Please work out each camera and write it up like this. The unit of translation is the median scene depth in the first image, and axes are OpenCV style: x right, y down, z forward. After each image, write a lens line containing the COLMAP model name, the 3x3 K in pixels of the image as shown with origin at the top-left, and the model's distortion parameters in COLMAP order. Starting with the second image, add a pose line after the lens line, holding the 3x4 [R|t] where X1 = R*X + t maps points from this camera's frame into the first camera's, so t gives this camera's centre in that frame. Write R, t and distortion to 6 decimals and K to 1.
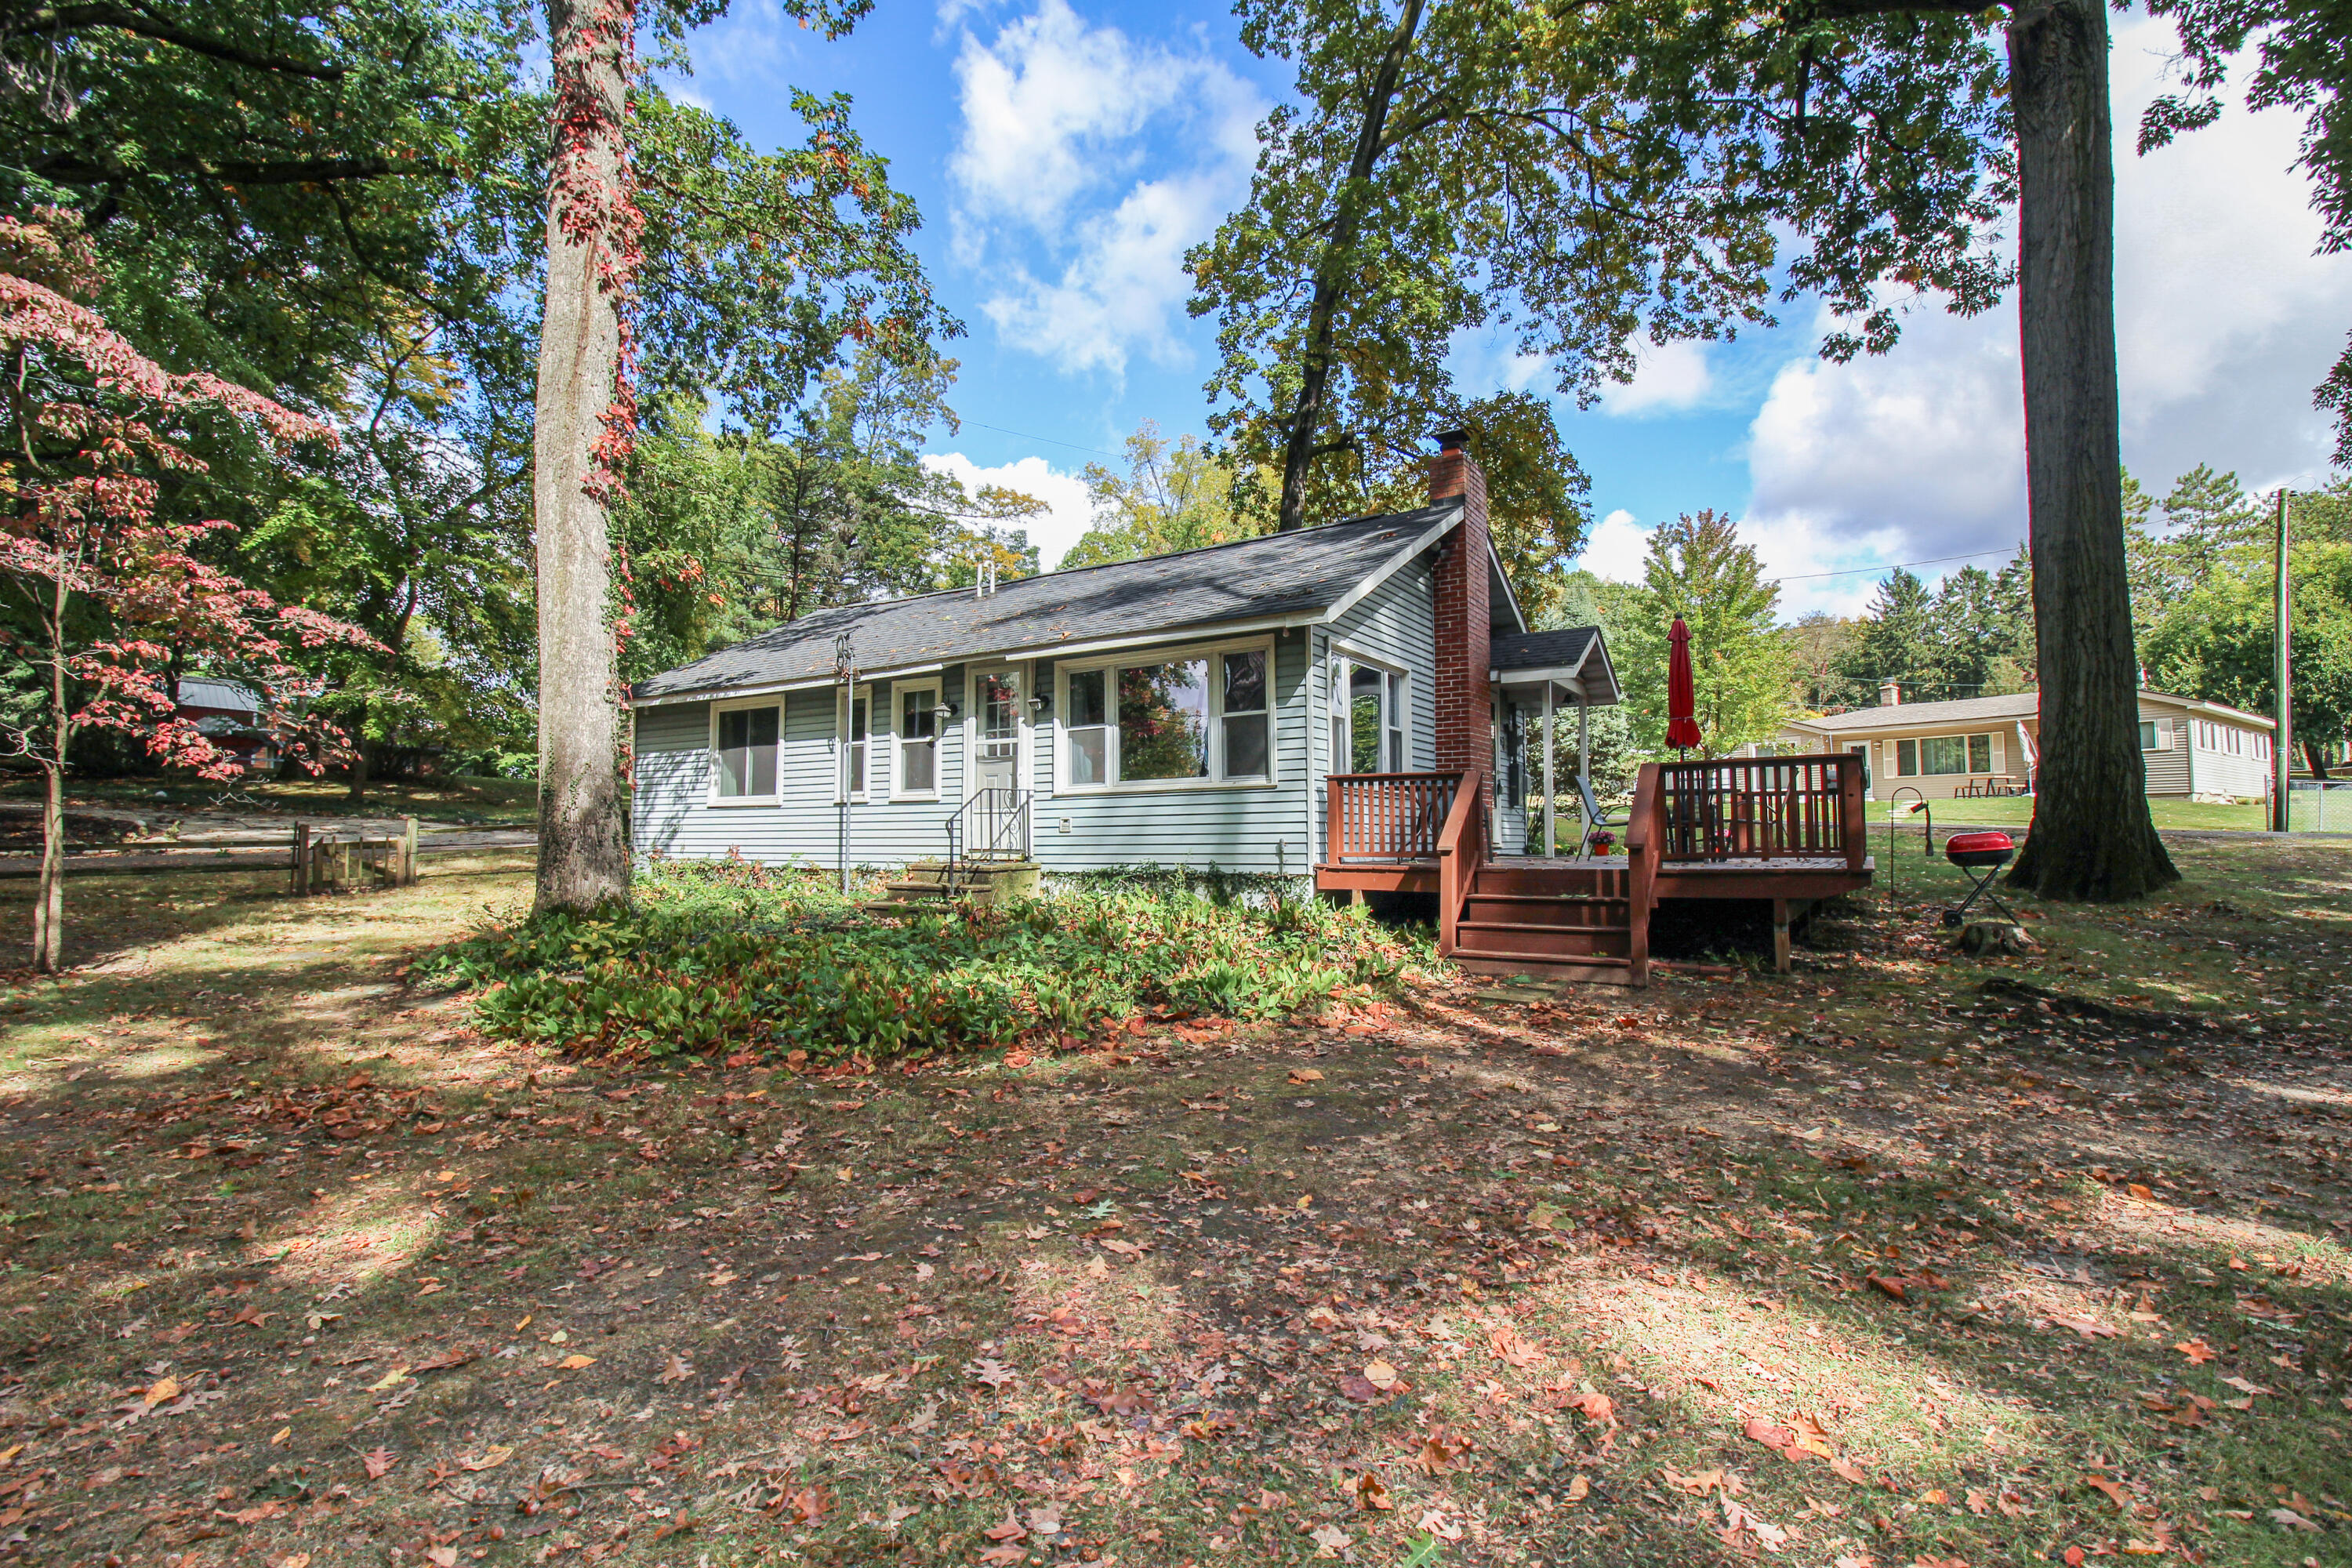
lens RADIAL K [[1084.0, 0, 1181.3], [0, 1084.0, 786.0], [0, 0, 1]] dist [0.001139, -0.013816]
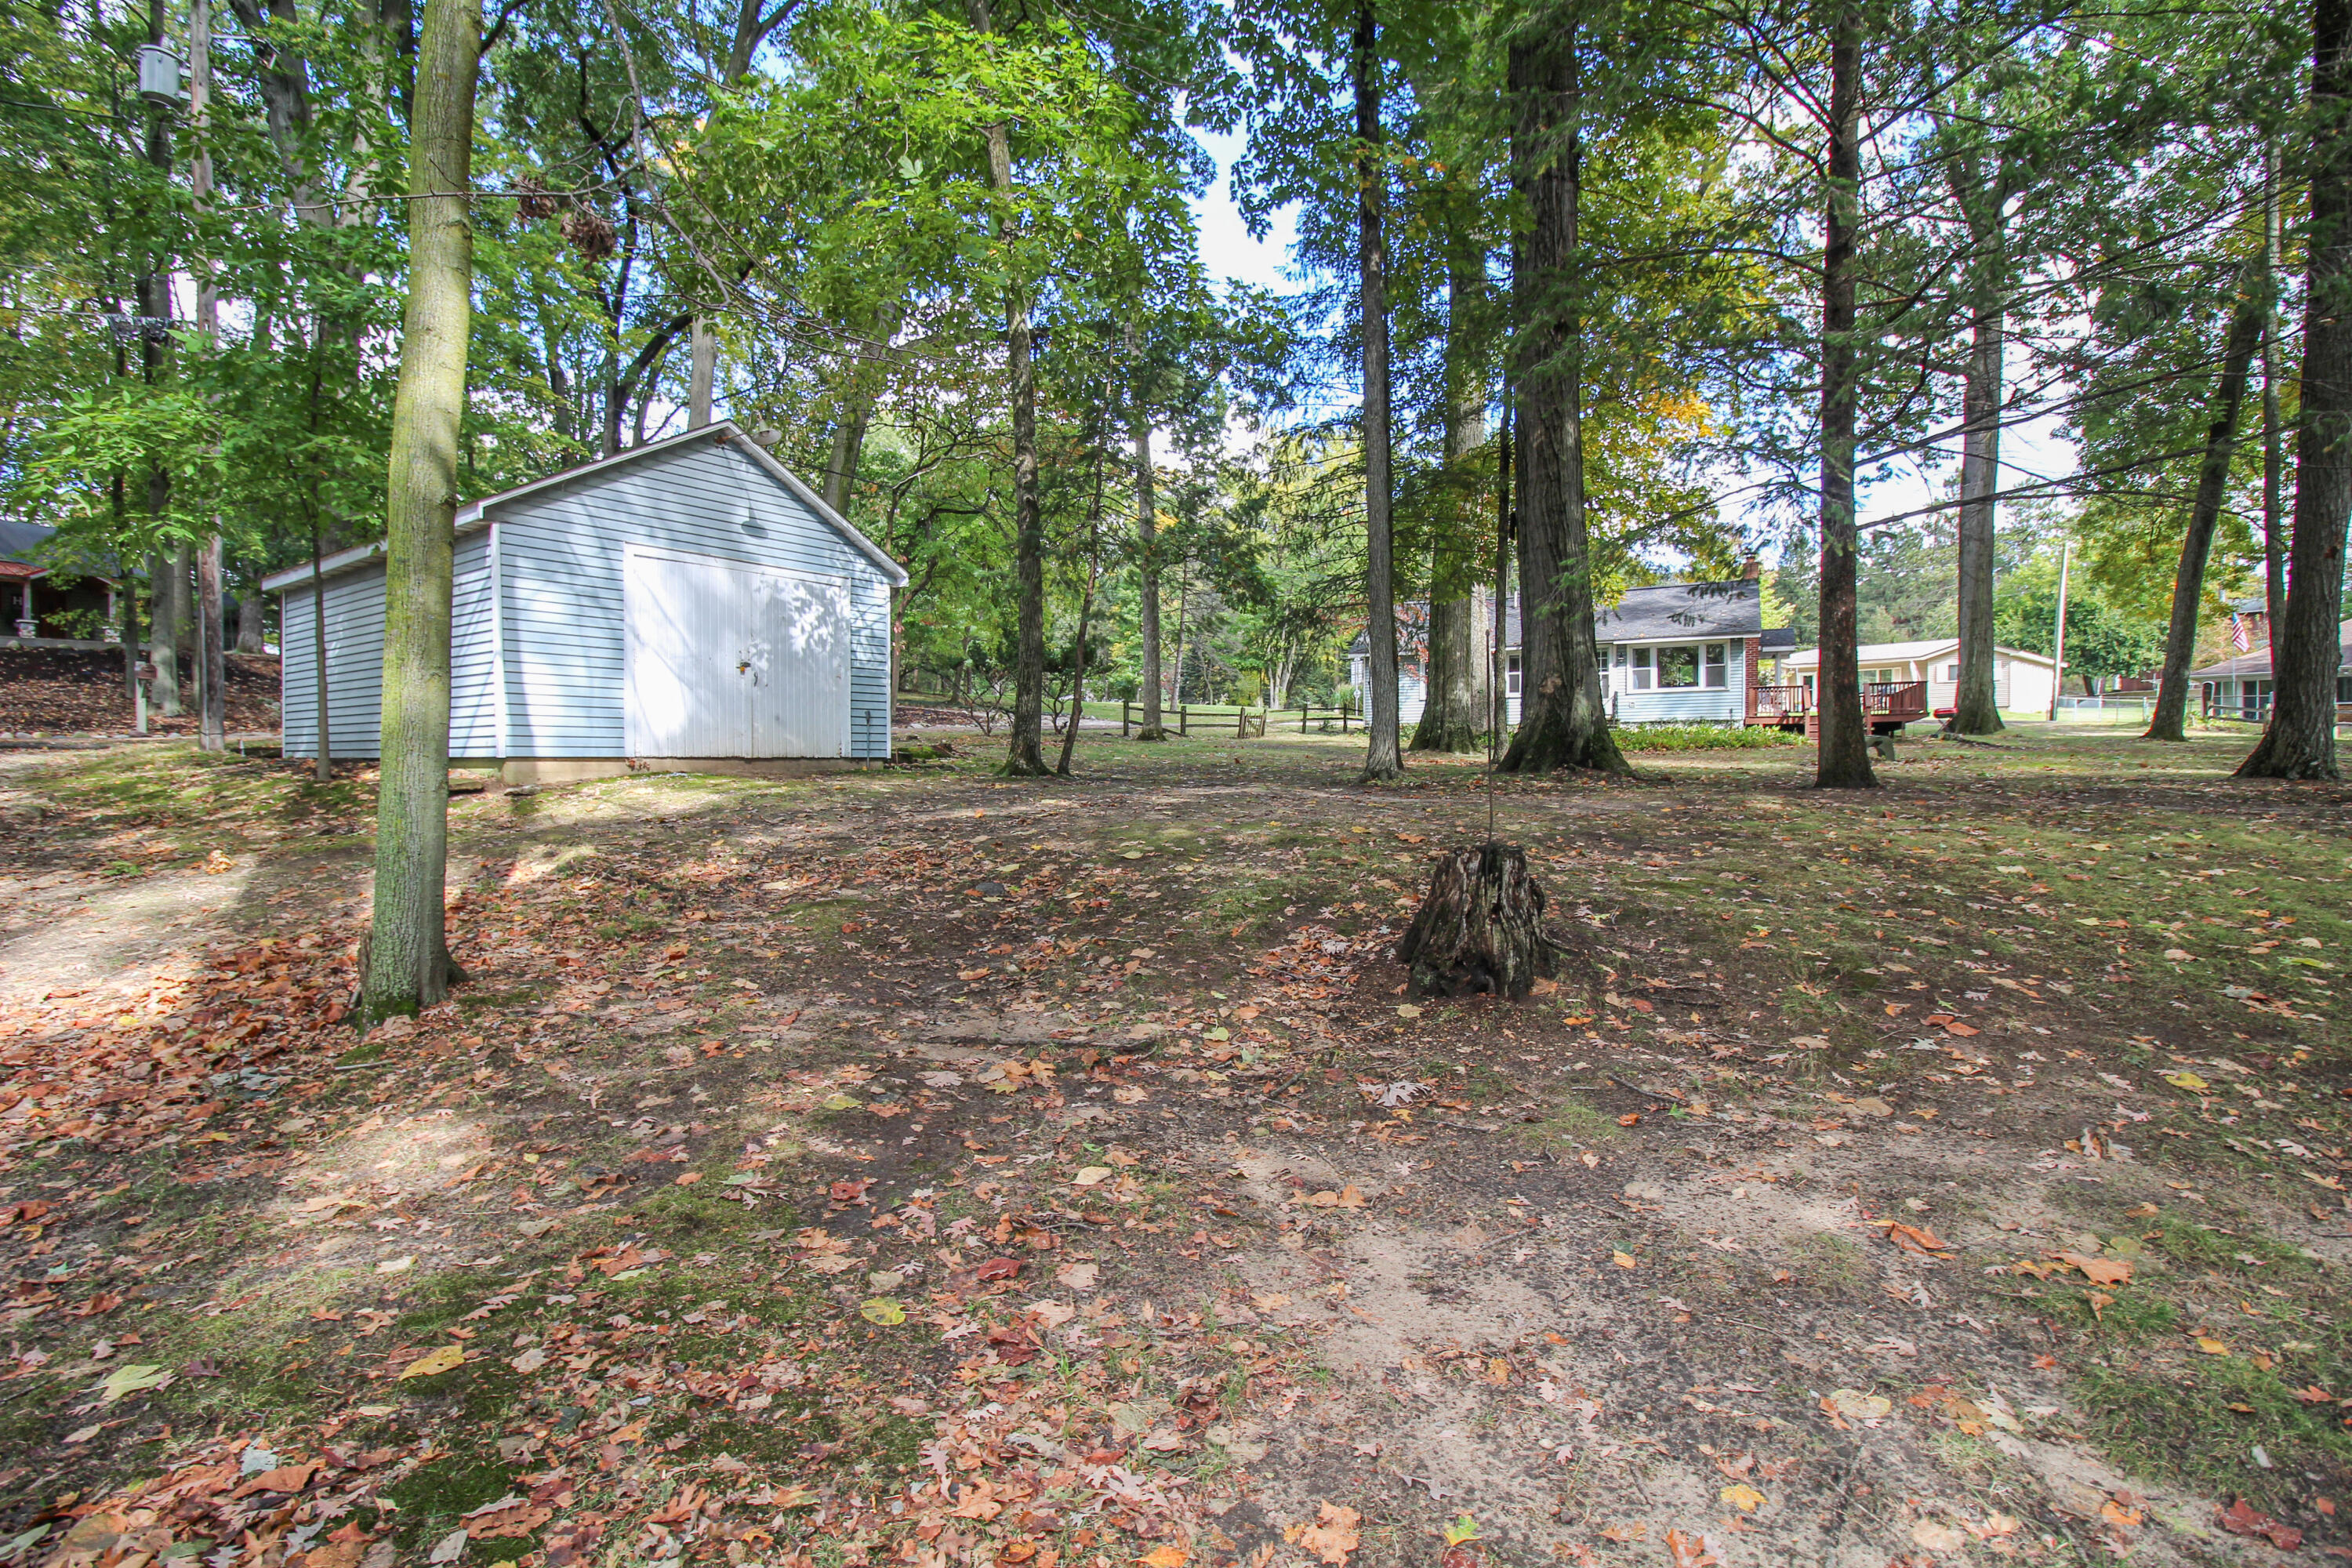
lens RADIAL K [[1084.0, 0, 1181.3], [0, 1084.0, 786.0], [0, 0, 1]] dist [0.001139, -0.013816]
pose [[0.994634, -0.015479, 0.102288, -0.904297], [0.009873, 0.998433, 0.055088, 0.046474], [-0.102980, -0.053783, 0.993228, -0.936948]]
